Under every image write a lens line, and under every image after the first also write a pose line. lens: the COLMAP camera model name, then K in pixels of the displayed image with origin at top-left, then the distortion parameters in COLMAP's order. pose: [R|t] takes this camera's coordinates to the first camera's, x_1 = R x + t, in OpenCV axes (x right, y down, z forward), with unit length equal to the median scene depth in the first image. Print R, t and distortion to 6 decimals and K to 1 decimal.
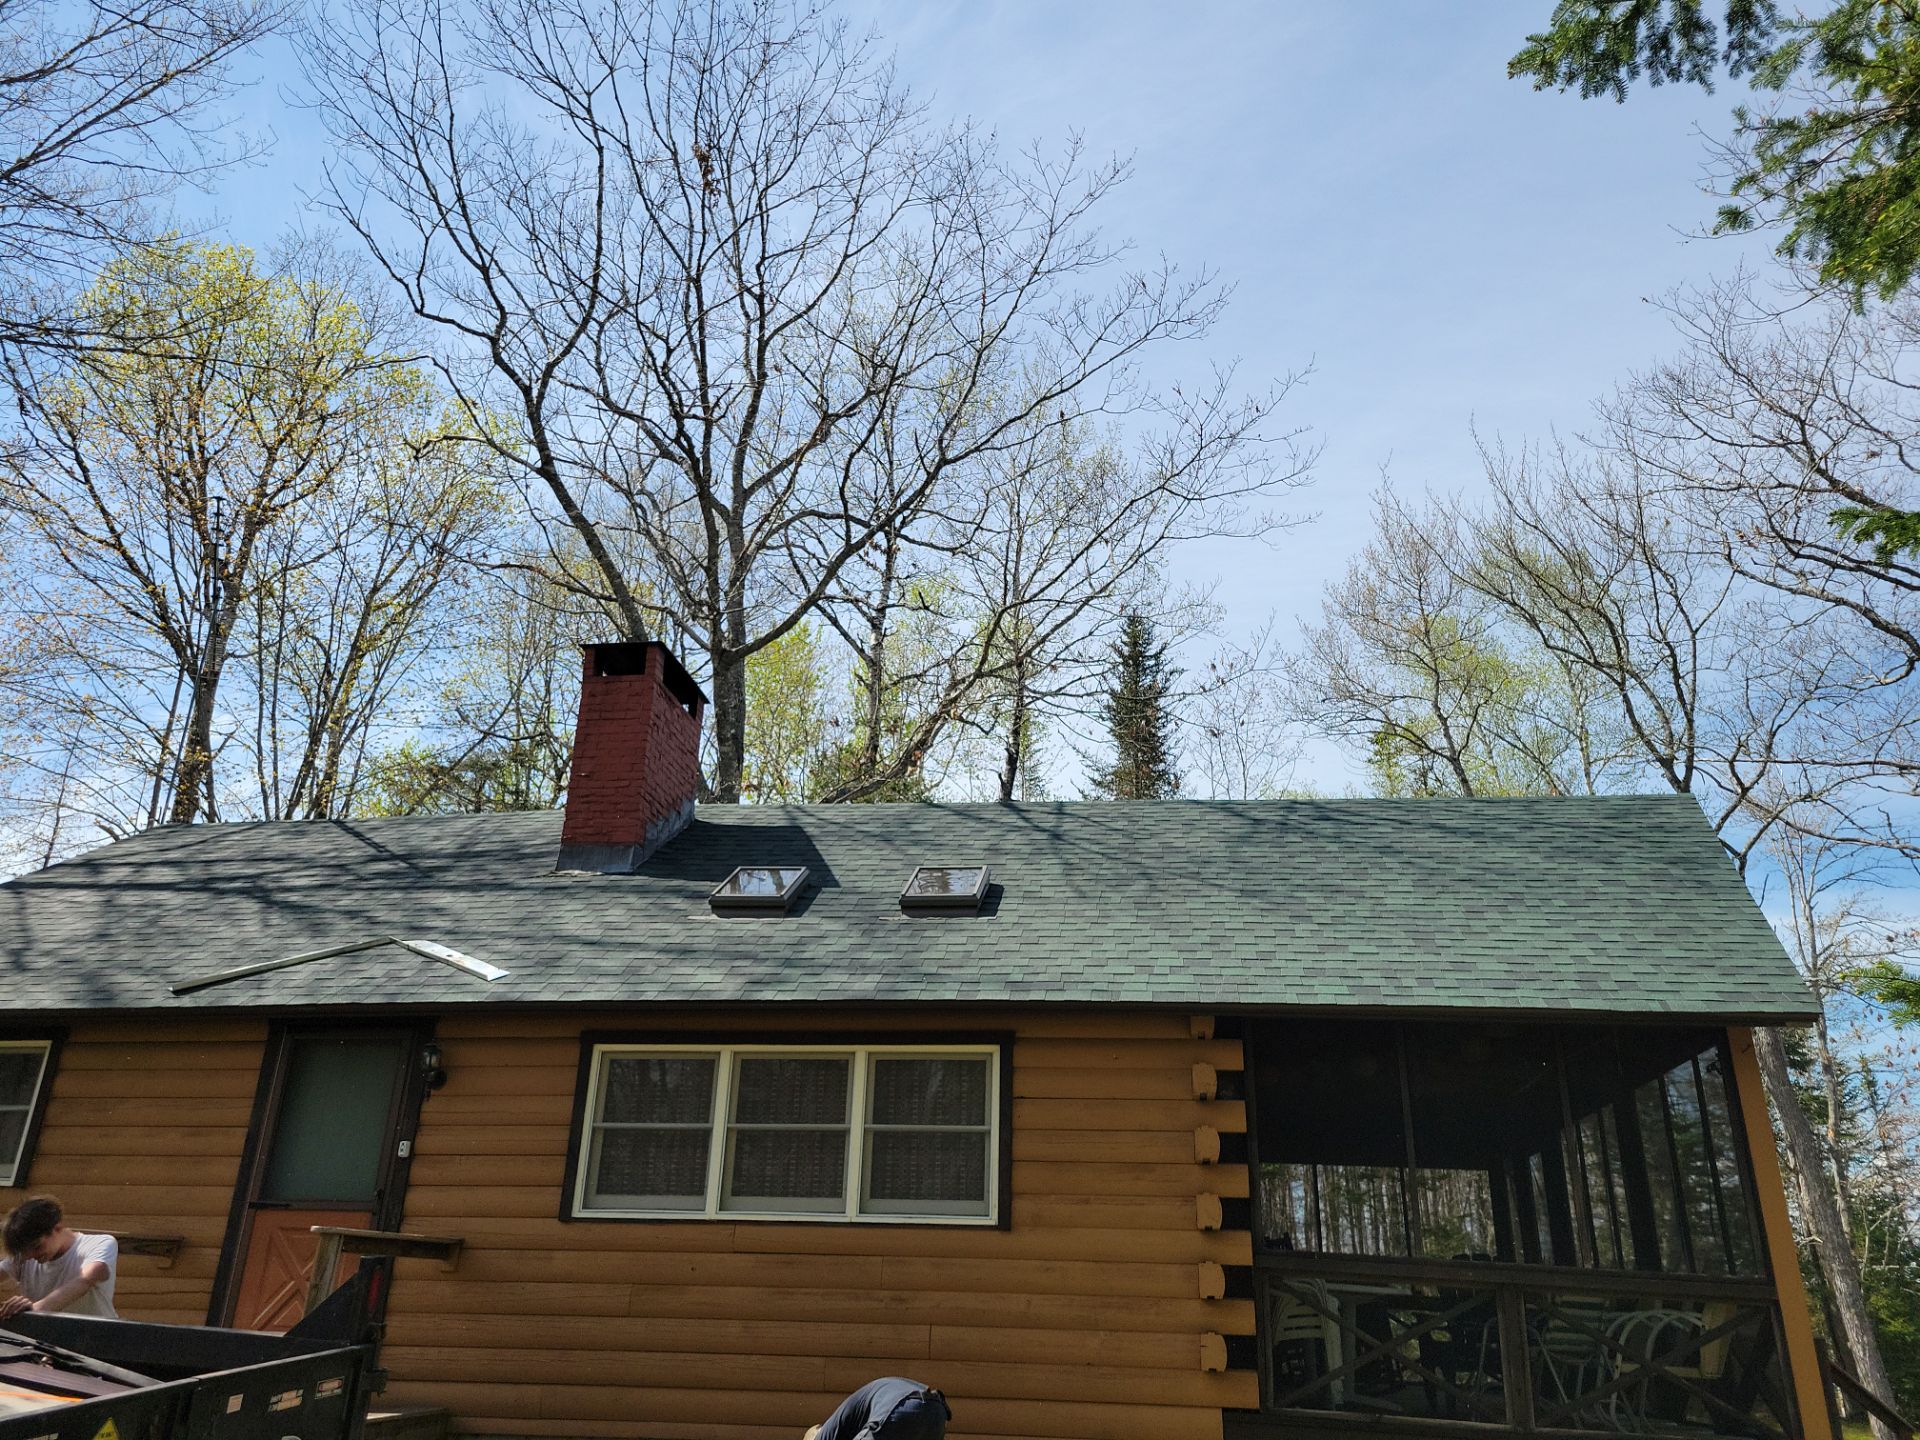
lens RADIAL K [[1432.7, 0, 965.6], [0, 1432.7, 712.5], [0, 0, 1]] dist [0.056818, -0.041857]
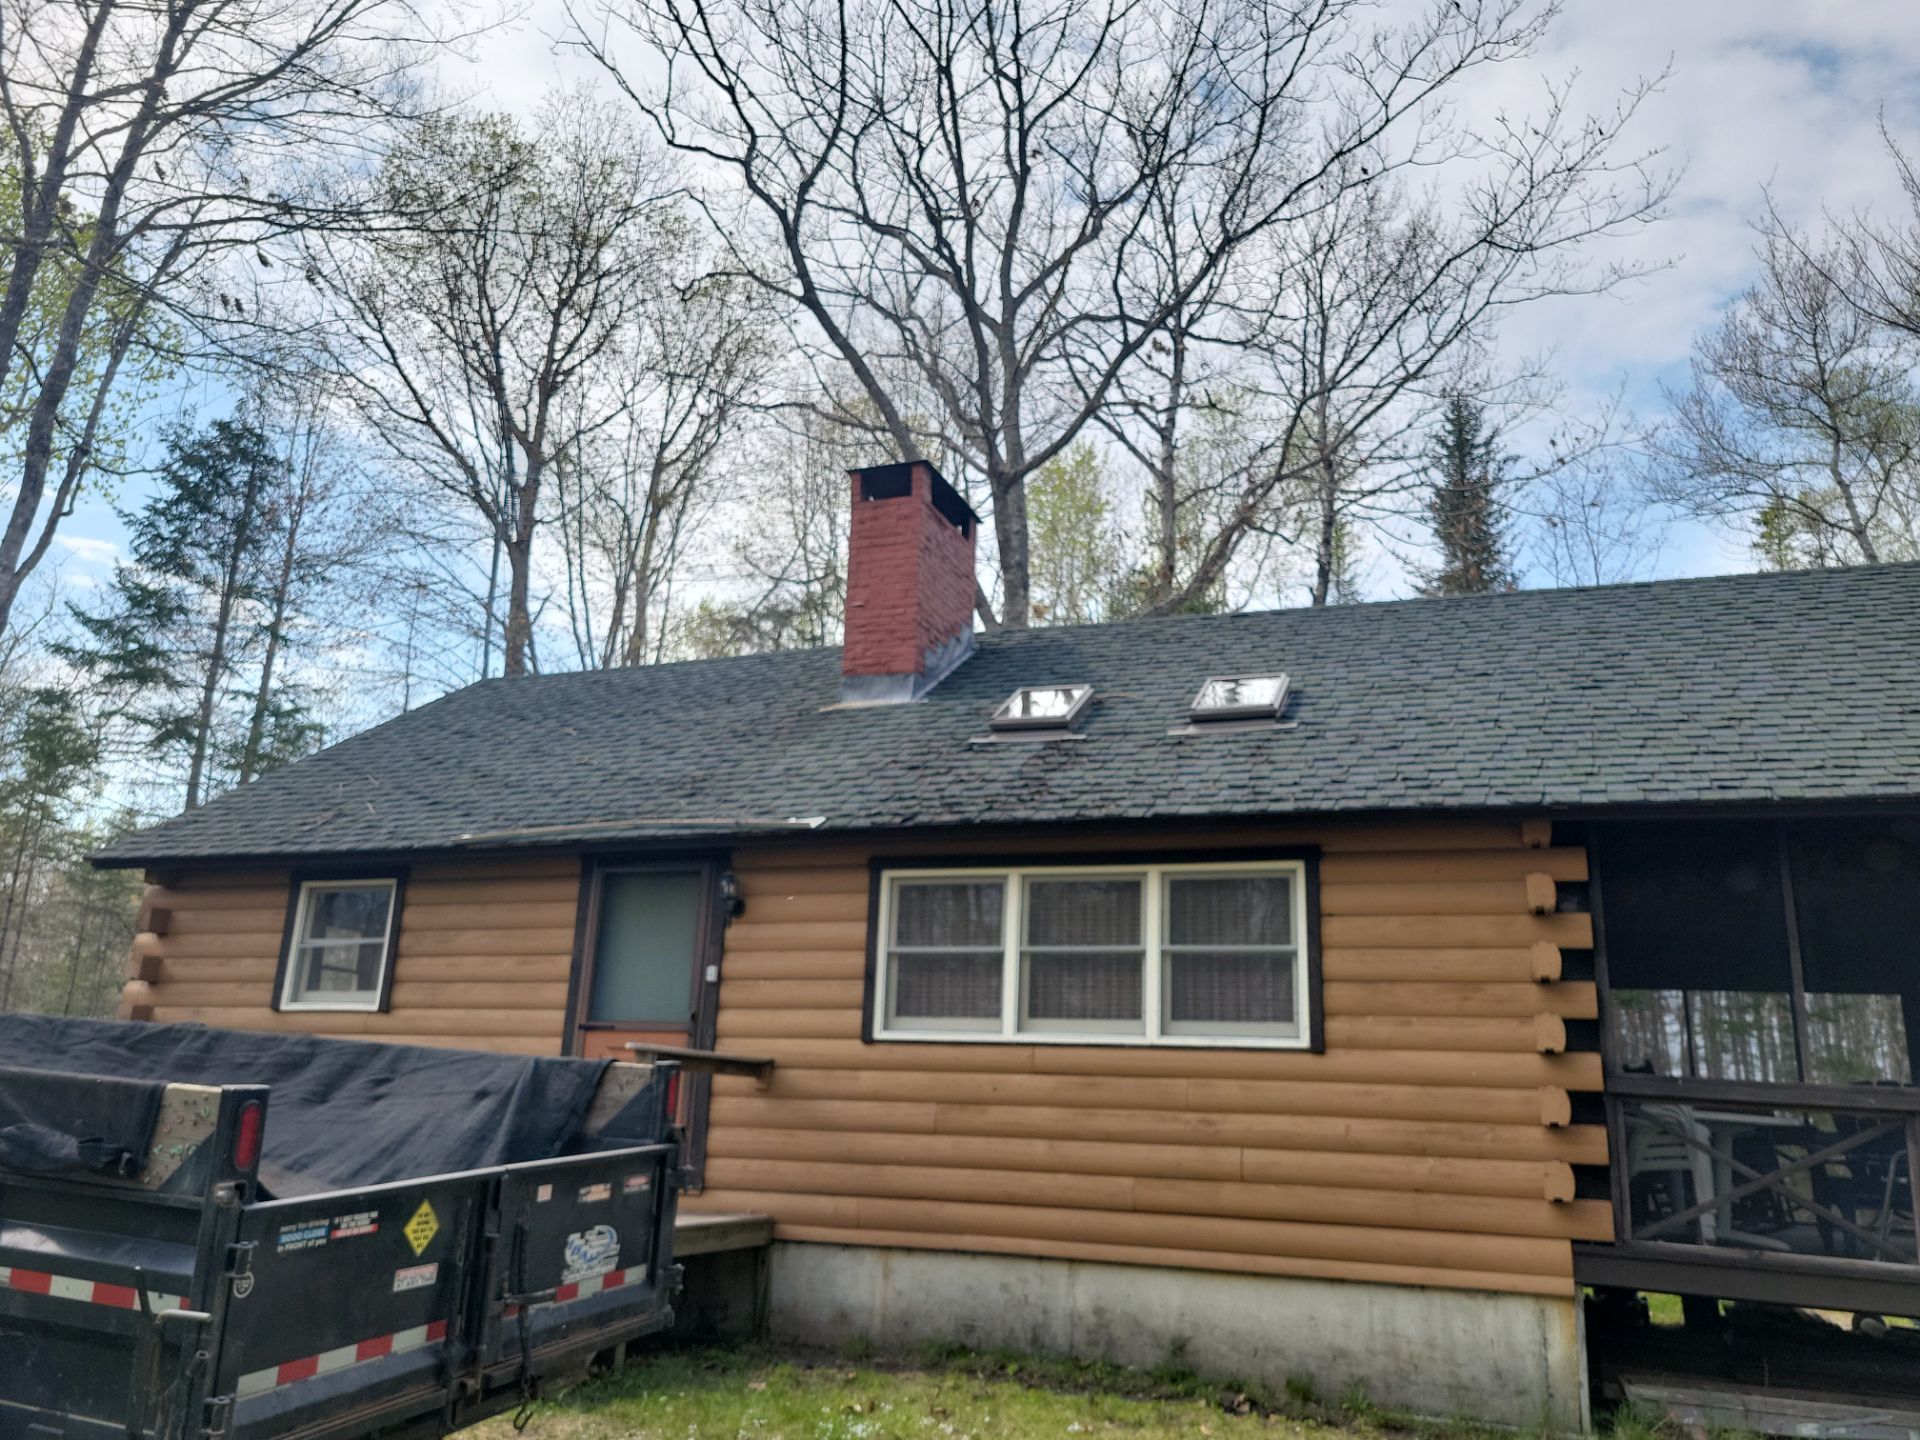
lens RADIAL K [[1494.2, 0, 960.0], [0, 1494.2, 720.0], [0, 0, 1]] dist [0.046976, -0.040396]
pose [[0.975800, -0.046136, -0.213742, 0.007749], [0.070065, 0.991919, 0.105767, 0.011096], [0.207136, -0.118183, 0.971148, 0.014094]]
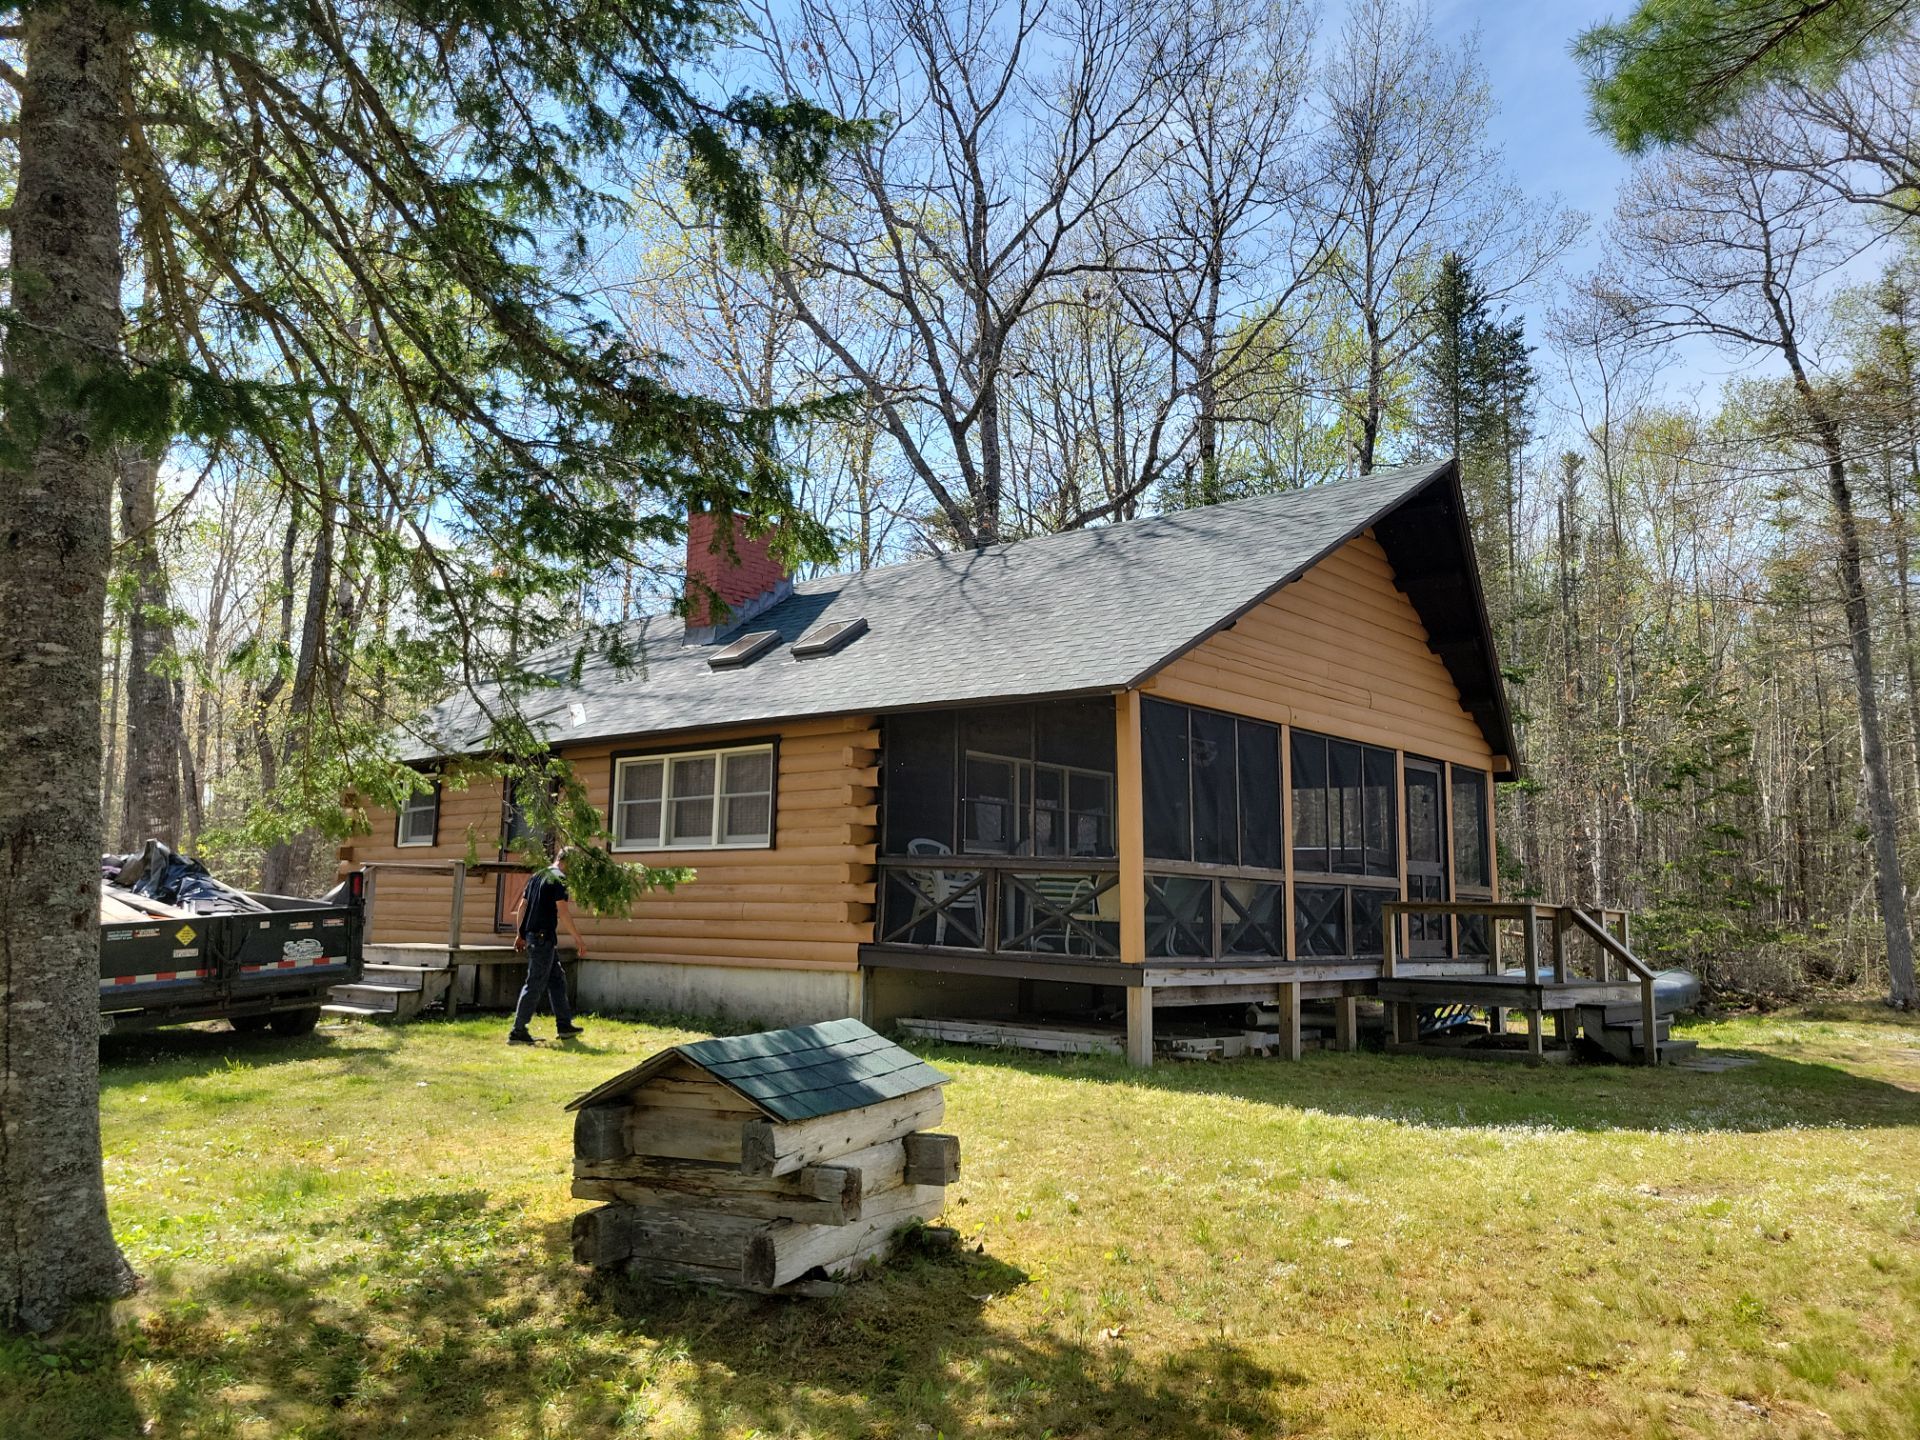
lens RADIAL K [[1441.7, 0, 960.9], [0, 1441.7, 719.3], [0, 0, 1]] dist [0.049839, -0.045647]
pose [[0.842917, -0.087788, -0.530834, 0.460791], [0.213218, 0.960326, 0.179756, -0.018090], [0.493993, -0.264703, 0.828193, -0.102097]]
